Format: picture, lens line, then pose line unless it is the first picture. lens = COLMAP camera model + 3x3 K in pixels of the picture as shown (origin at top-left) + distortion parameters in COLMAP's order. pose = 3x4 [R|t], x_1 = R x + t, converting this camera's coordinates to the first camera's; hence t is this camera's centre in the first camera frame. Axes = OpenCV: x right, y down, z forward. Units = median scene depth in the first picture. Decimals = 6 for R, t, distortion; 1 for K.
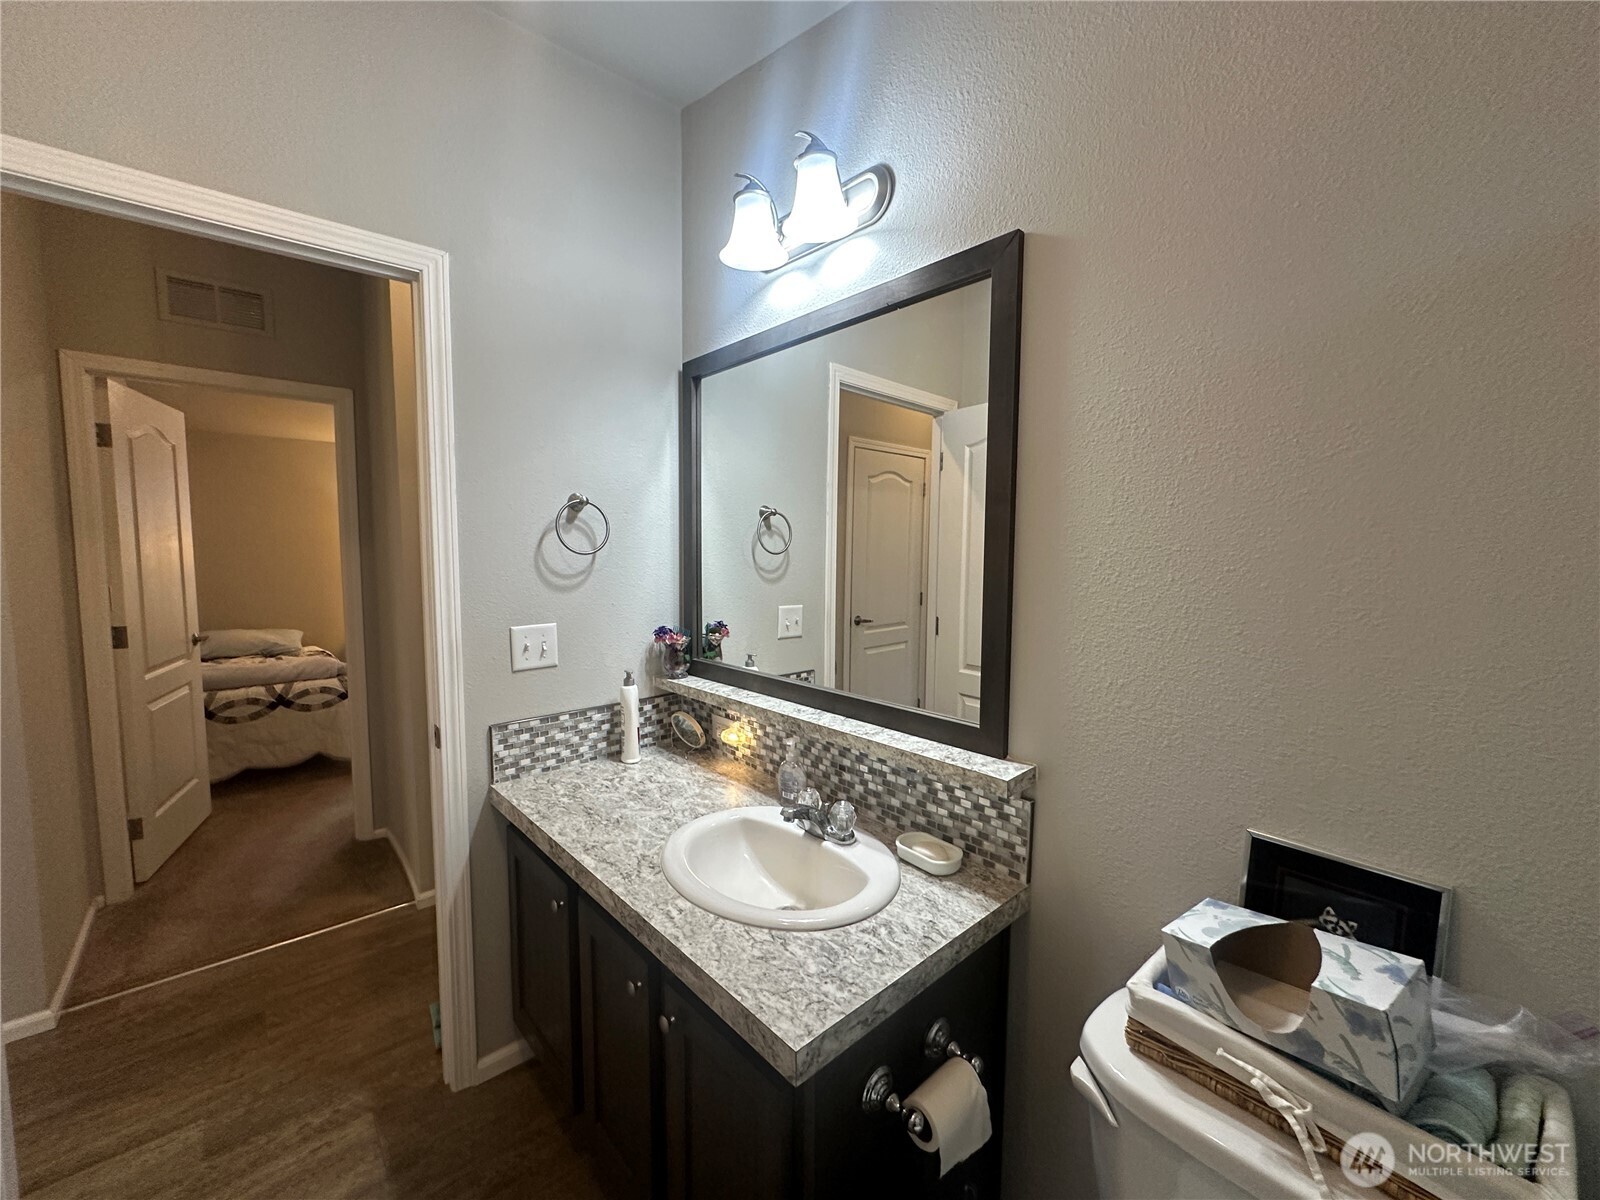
lens RADIAL K [[646.3, 0, 795.3], [0, 646.3, 591.3], [0, 0, 1]] dist [-0.126678, 0.000124]
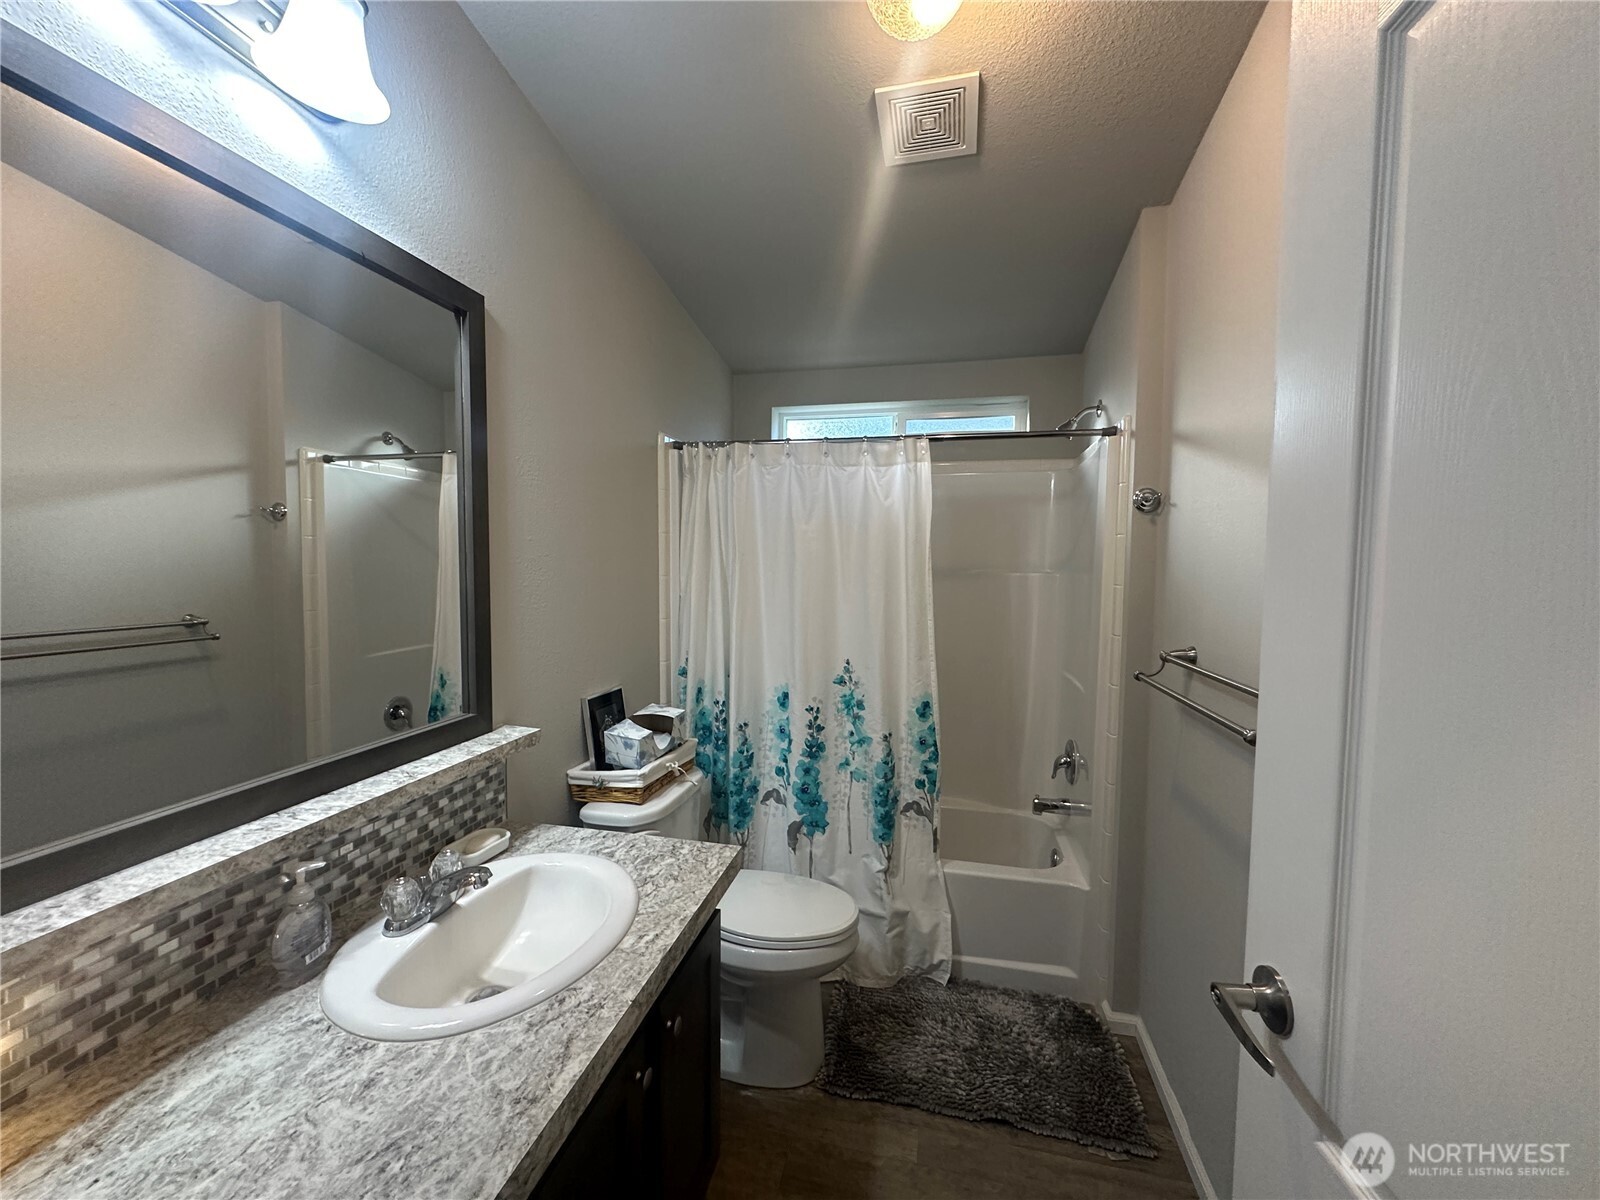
lens RADIAL K [[638.7, 0, 801.5], [0, 638.7, 599.6], [0, 0, 1]] dist [-0.003553, 0.000664]
pose [[-0.578192, -0.052287, 0.814223, -0.837002], [0.064636, 0.991873, 0.109594, -0.068209], [-0.813336, 0.115995, -0.570114, 0.990011]]
